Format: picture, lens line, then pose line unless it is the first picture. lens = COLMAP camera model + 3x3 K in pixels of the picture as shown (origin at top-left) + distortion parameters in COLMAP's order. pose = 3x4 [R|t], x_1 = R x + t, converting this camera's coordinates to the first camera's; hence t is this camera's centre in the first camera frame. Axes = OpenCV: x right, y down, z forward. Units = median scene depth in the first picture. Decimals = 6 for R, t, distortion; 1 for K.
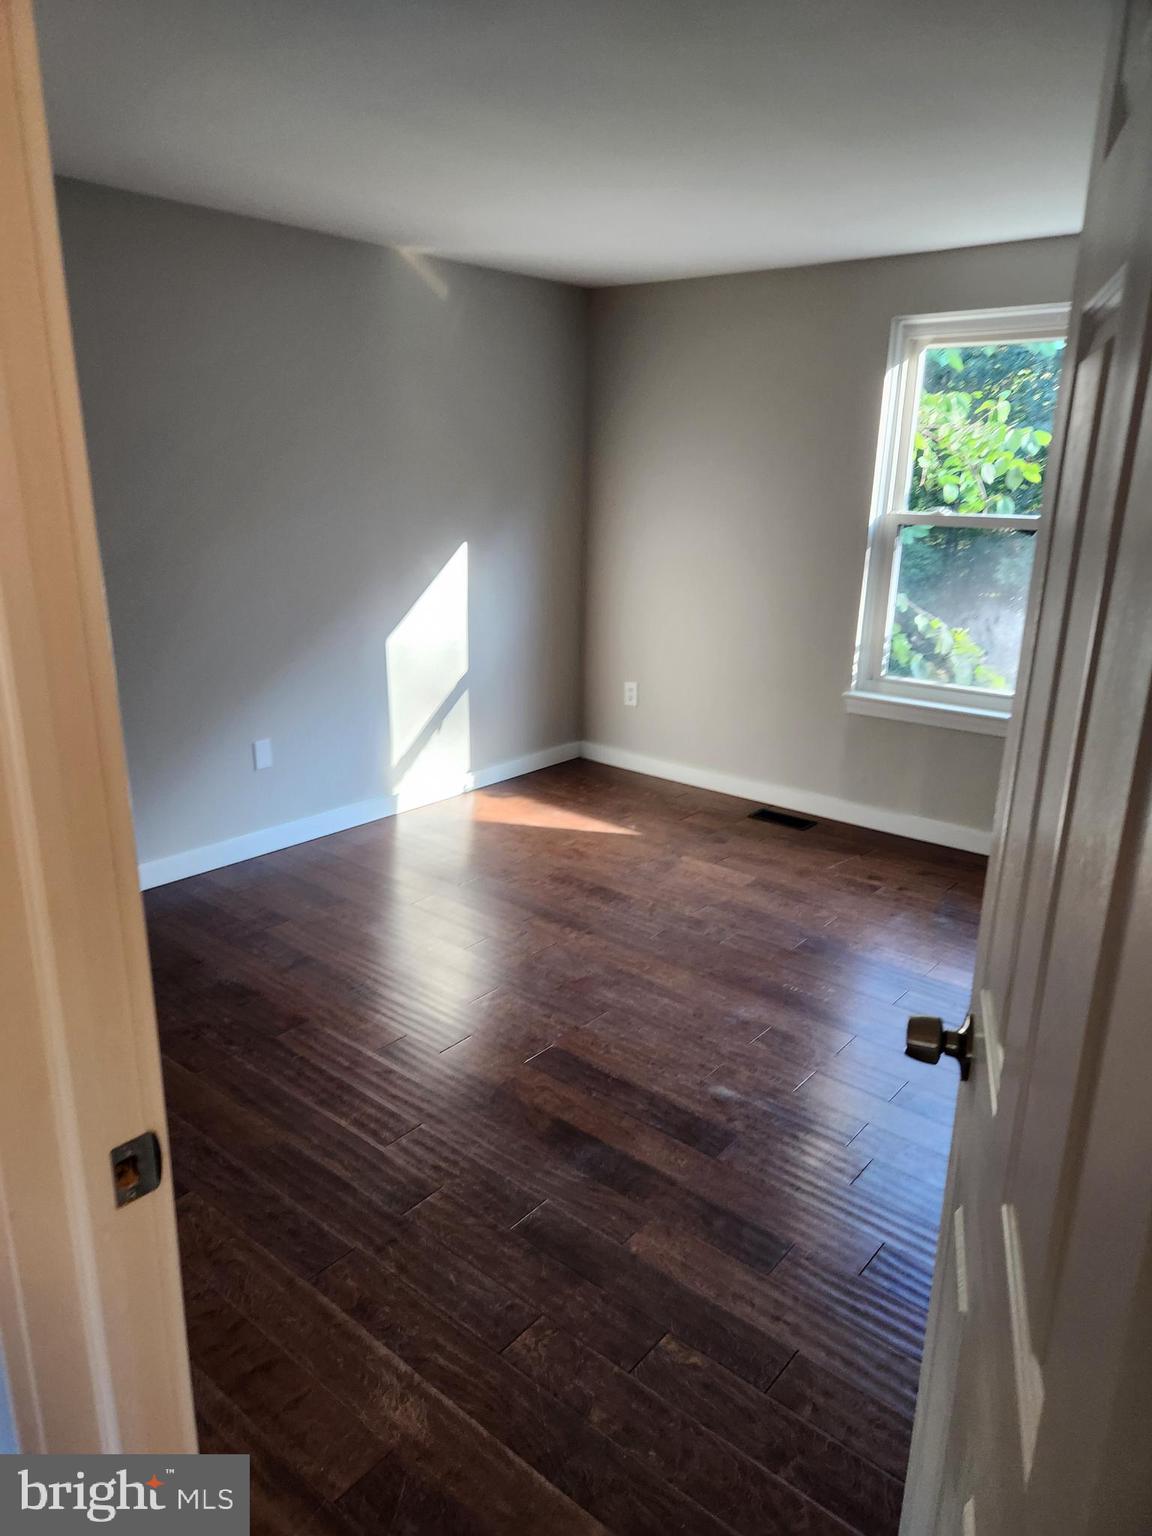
lens RADIAL K [[1035.6, 0, 571.2], [0, 1035.6, 767.3], [0, 0, 1]] dist [0.077936, -0.067896]
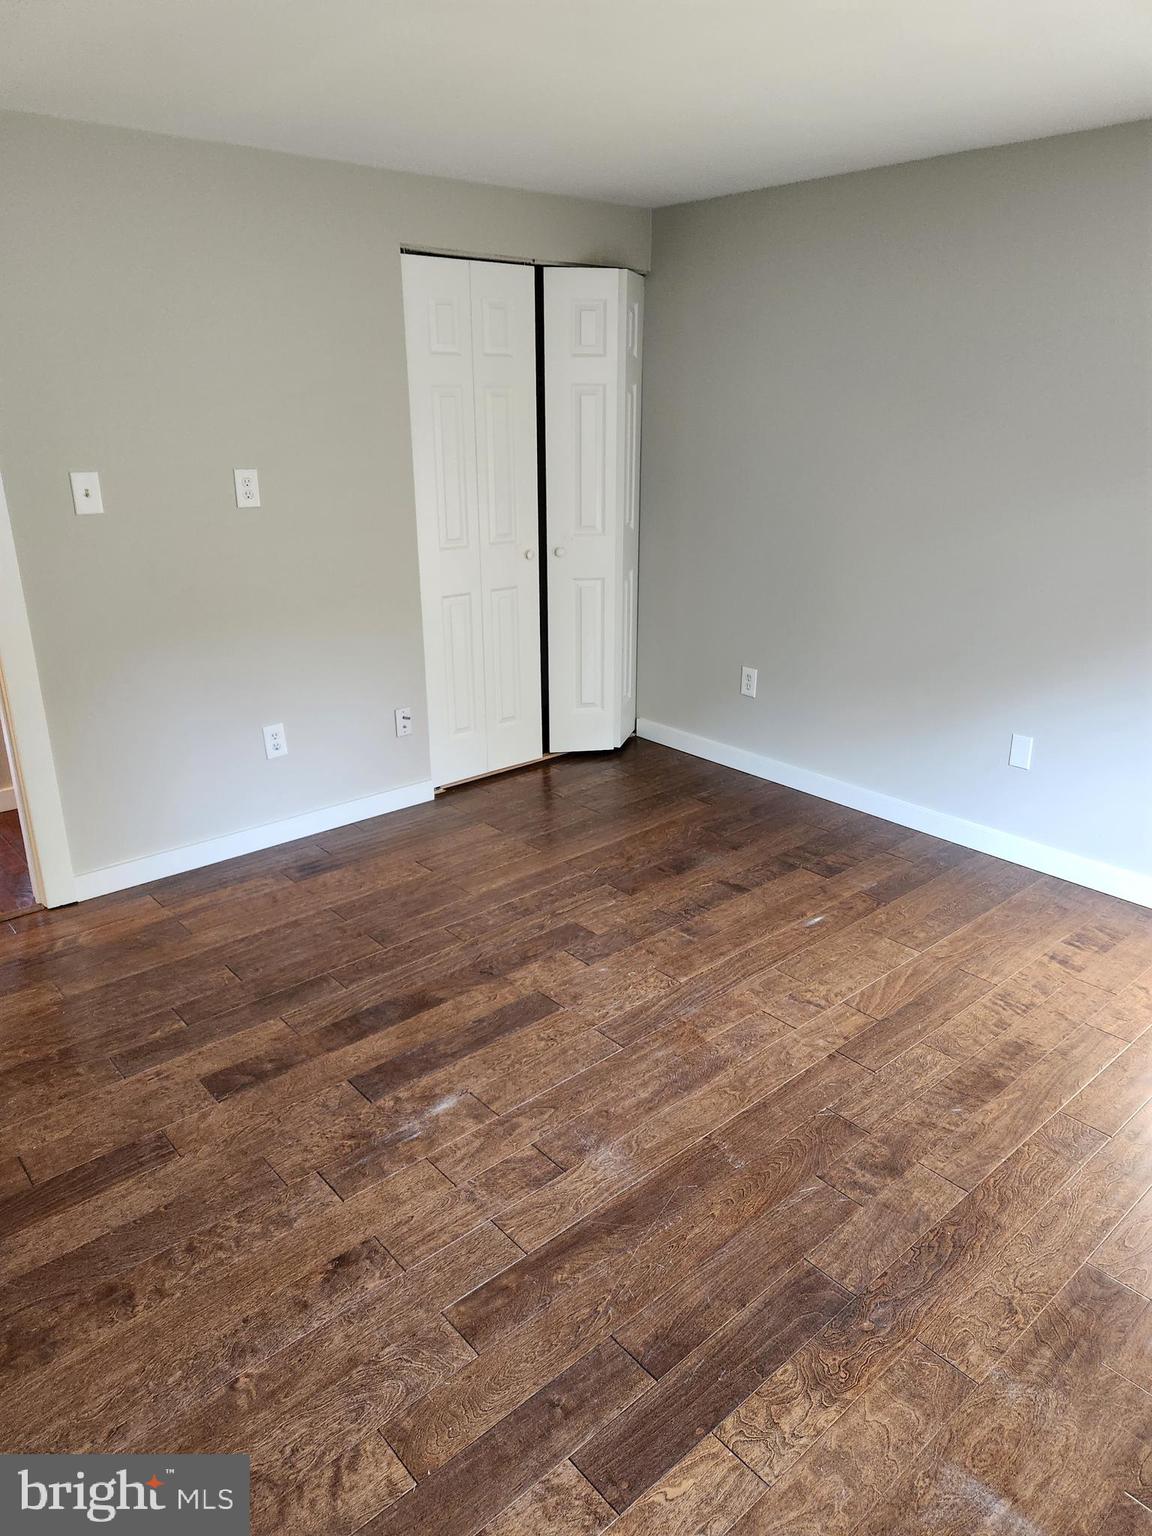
lens RADIAL K [[1035.6, 0, 571.2], [0, 1035.6, 767.3], [0, 0, 1]] dist [0.077936, -0.067896]
pose [[-0.161786, 0.314647, -0.935320, 0.762204], [-0.280676, 0.893989, 0.349292, -0.259808], [0.946069, 0.319032, -0.056321, 0.908353]]
